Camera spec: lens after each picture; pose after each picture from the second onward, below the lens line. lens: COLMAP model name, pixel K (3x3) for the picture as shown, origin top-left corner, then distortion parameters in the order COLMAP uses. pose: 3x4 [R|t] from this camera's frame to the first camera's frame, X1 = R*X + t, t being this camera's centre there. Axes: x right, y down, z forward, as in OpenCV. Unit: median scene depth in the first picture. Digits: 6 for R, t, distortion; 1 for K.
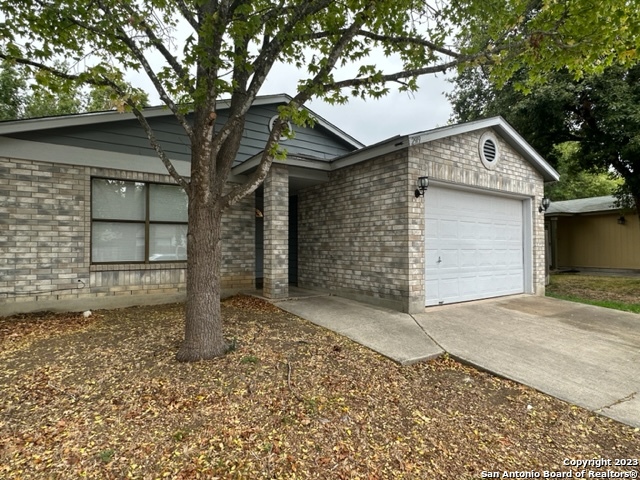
lens RADIAL K [[352.5, 0, 321.6], [0, 352.5, 239.8], [0, 0, 1]] dist [-0.004575, 0.000808]
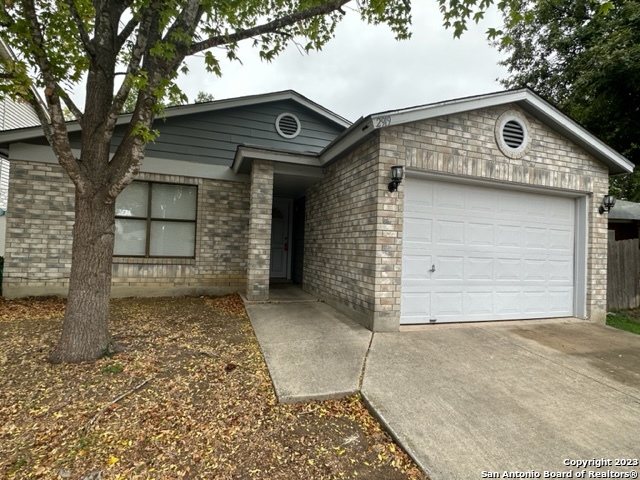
lens RADIAL K [[328.2, 0, 319.1], [0, 328.2, 241.1], [0, 0, 1]] dist [-0.002983, -0.000804]
pose [[0.963313, 0.029499, -0.266755, 0.285169], [-0.031046, 0.999517, -0.001581, 0.001989], [0.266580, 0.009805, 0.963763, 0.191816]]
